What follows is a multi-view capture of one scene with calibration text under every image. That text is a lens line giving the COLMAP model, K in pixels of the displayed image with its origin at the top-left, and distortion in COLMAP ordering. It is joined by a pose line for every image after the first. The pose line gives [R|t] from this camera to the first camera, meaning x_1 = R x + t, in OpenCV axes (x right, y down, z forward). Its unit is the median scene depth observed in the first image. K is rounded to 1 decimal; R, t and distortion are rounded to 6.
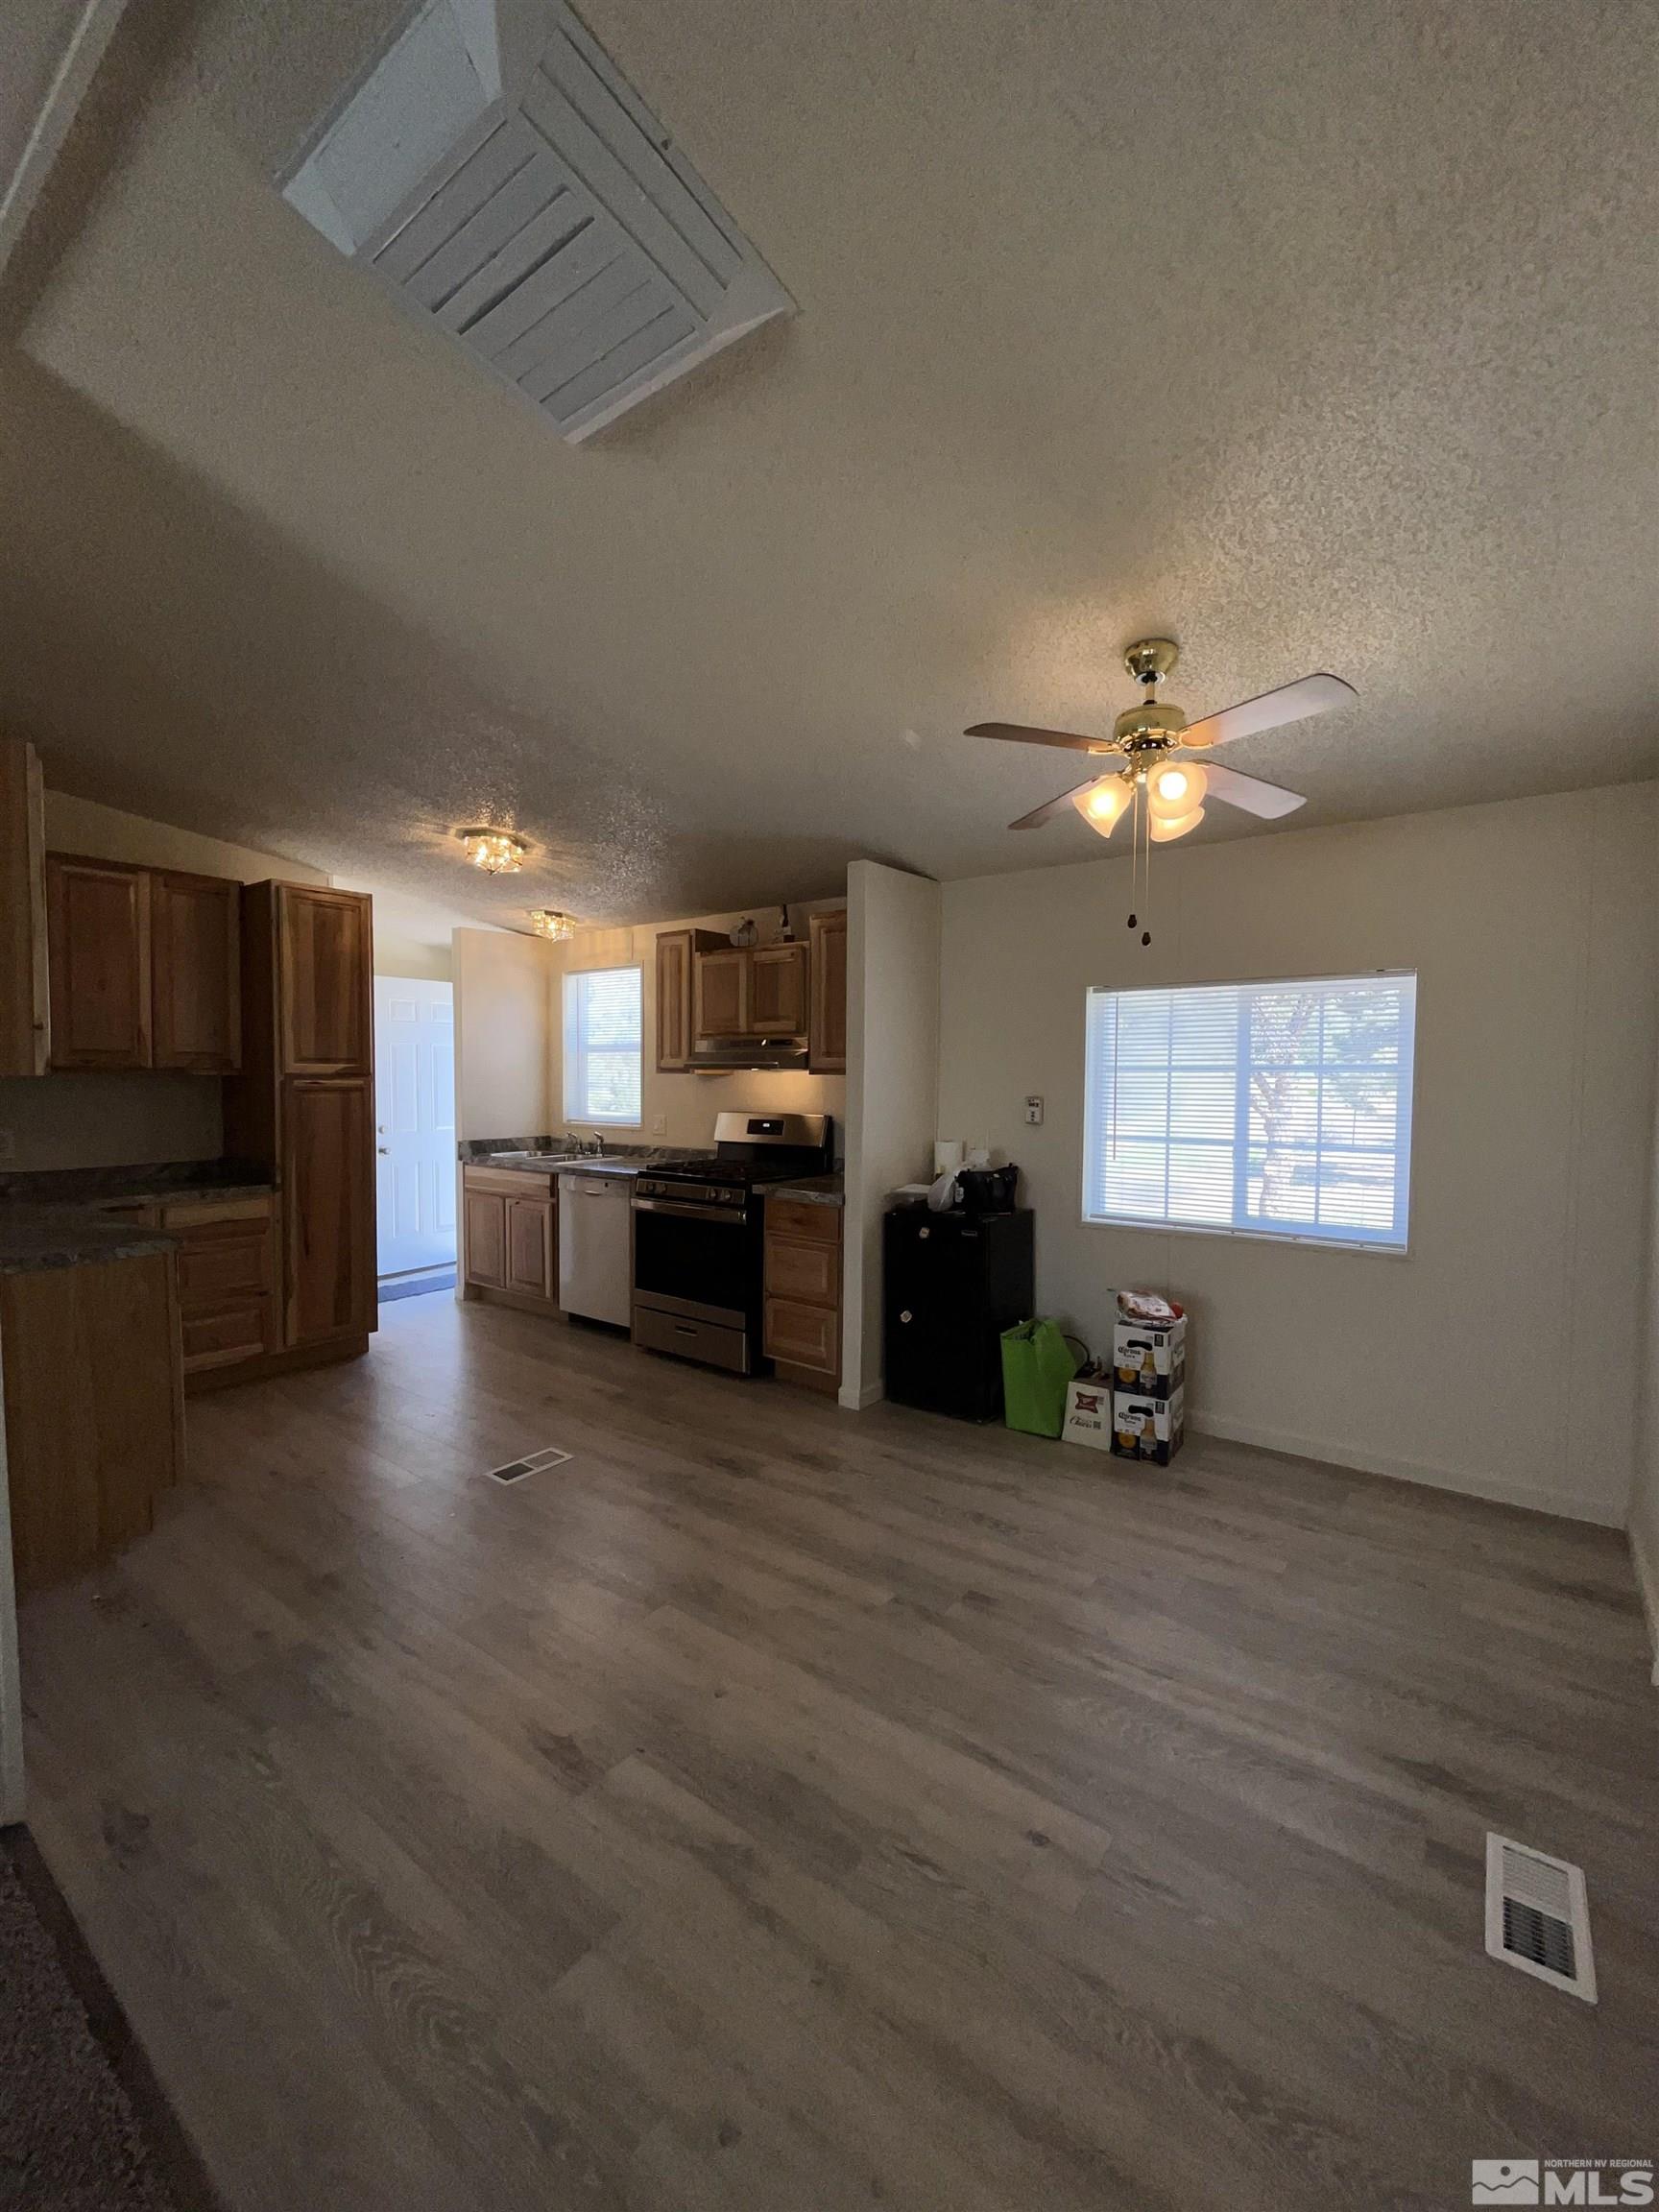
lens RADIAL K [[899.9, 0, 833.2], [0, 899.9, 1113.5], [0, 0, 1]] dist [-0.002414, -0.000116]
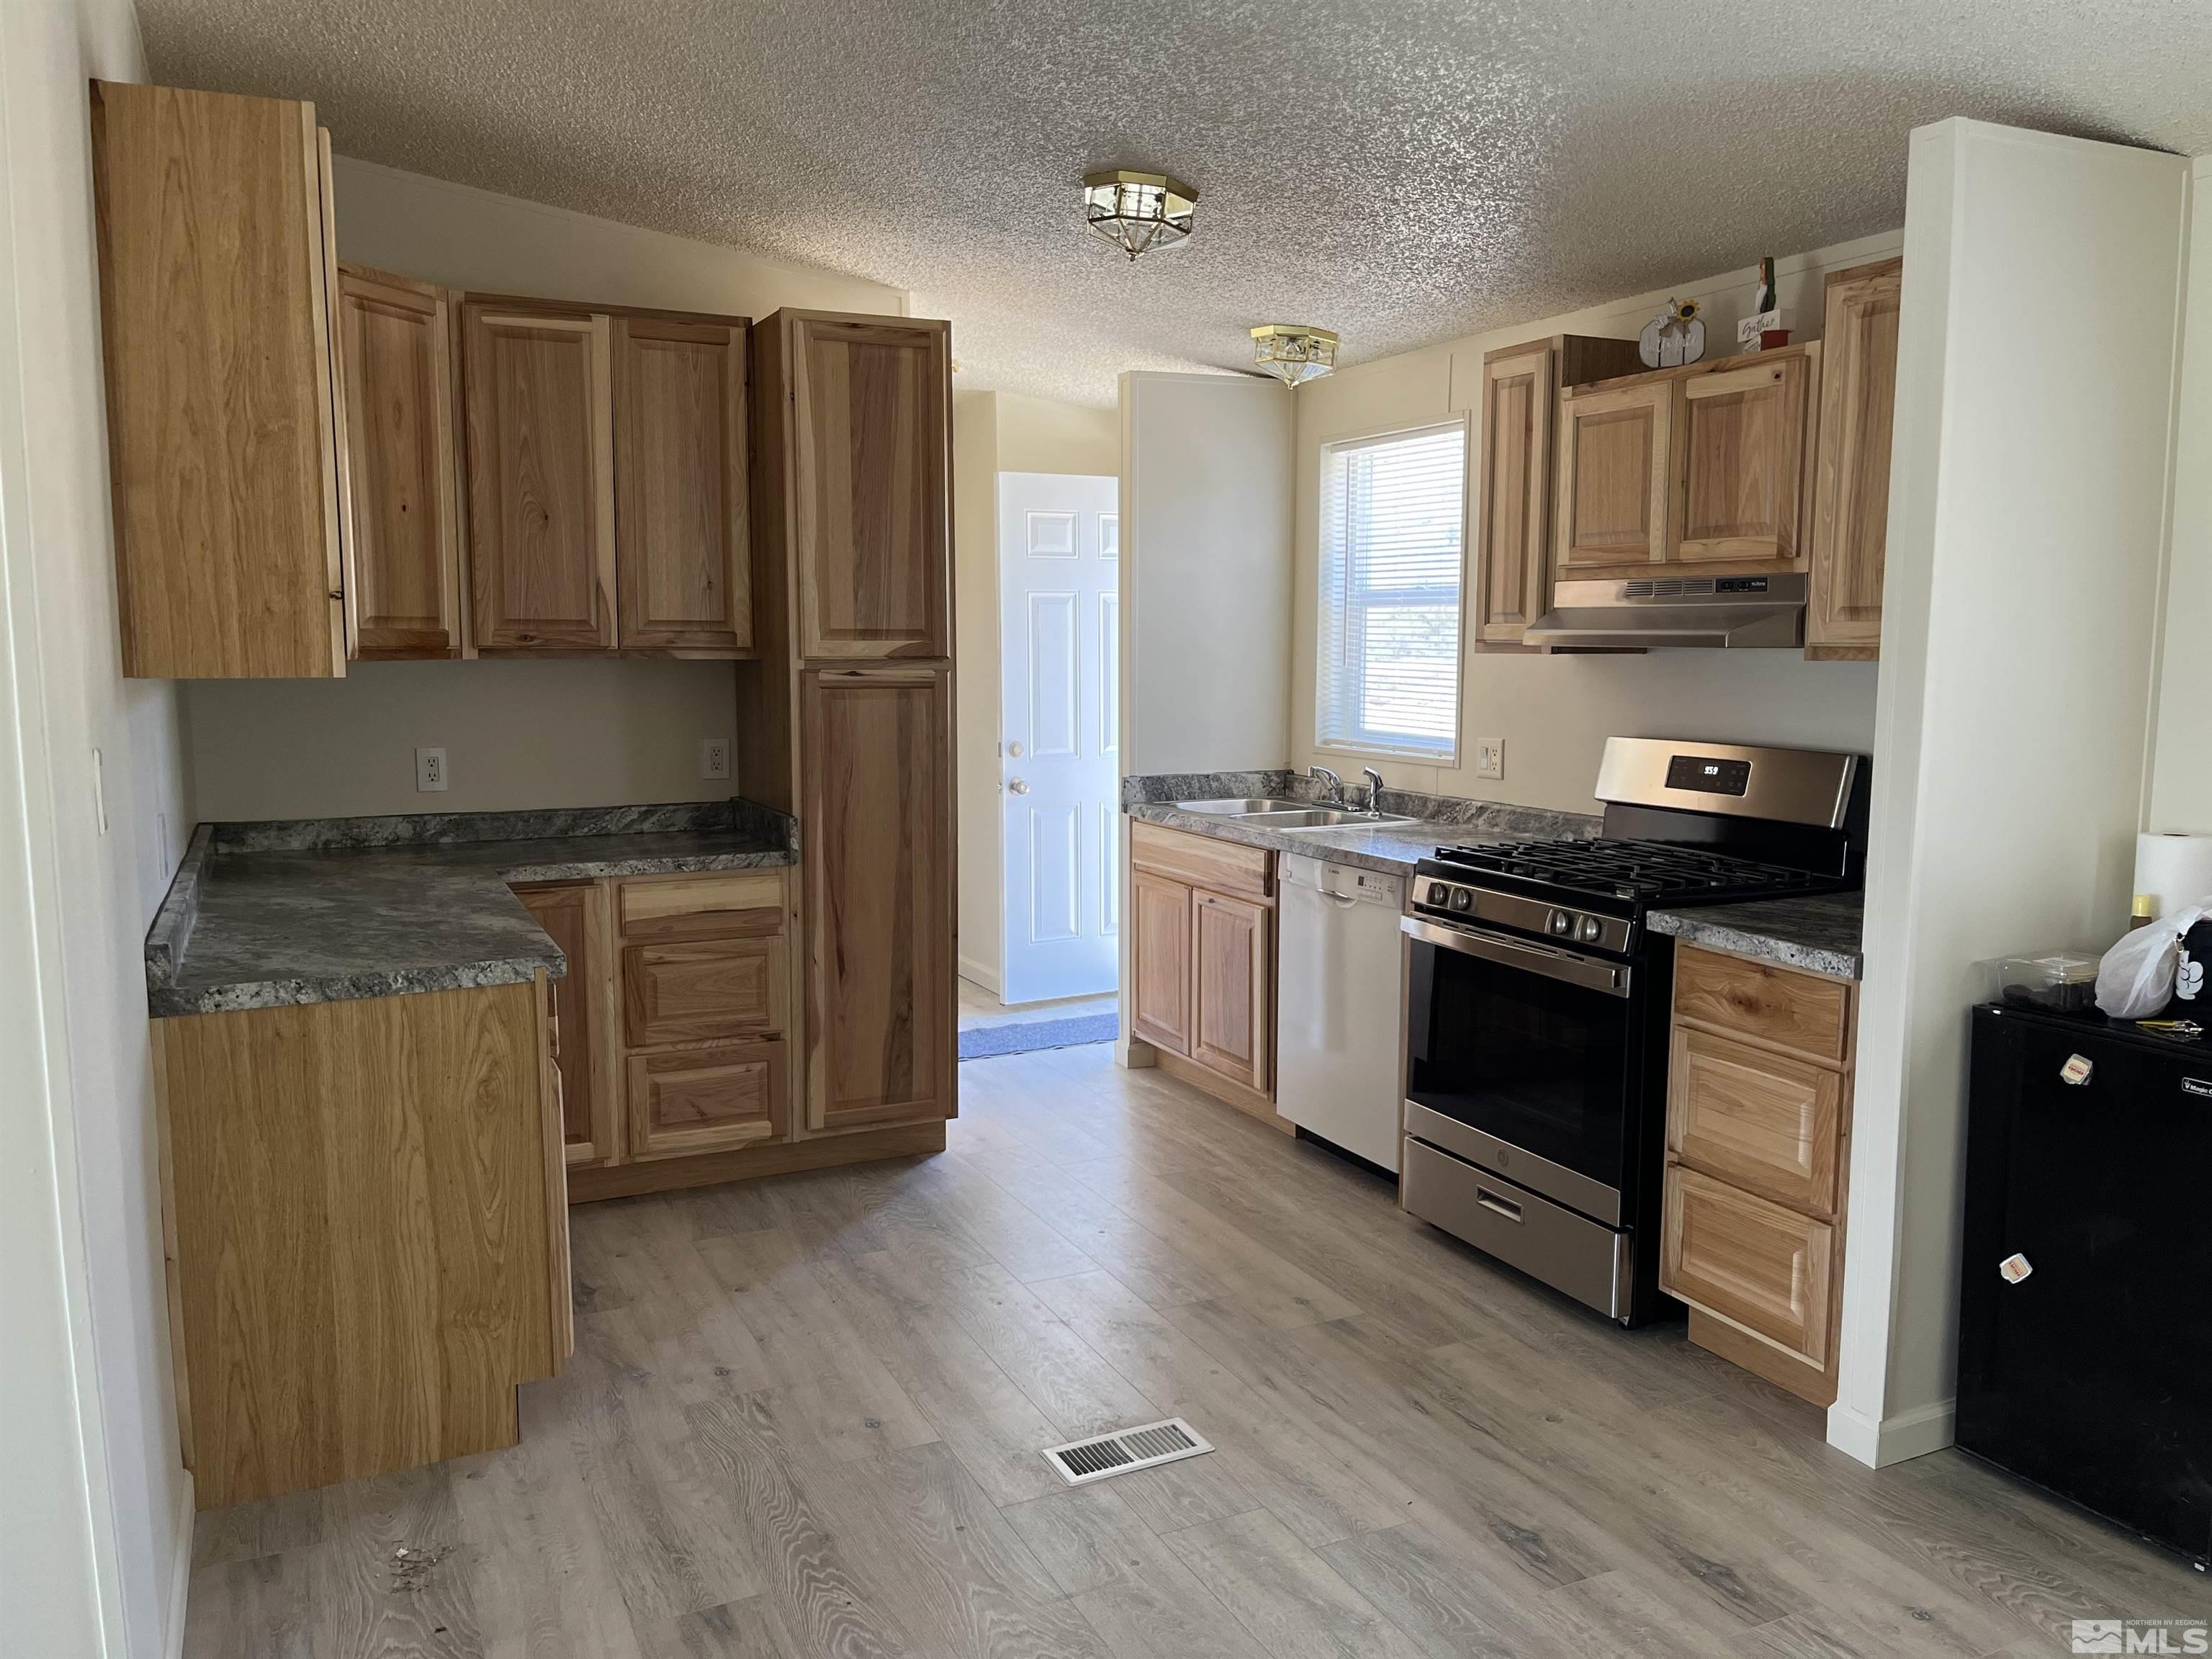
lens RADIAL K [[1693.3, 0, 1106.0], [0, 1693.3, 829.5], [0, 0, 1]] dist [0.077740, -0.111668]
pose [[0.889004, 0.047752, -0.455403, 0.052411], [-0.014338, 0.996963, 0.076550, -0.020836], [0.457675, -0.061524, 0.886988, 0.124536]]
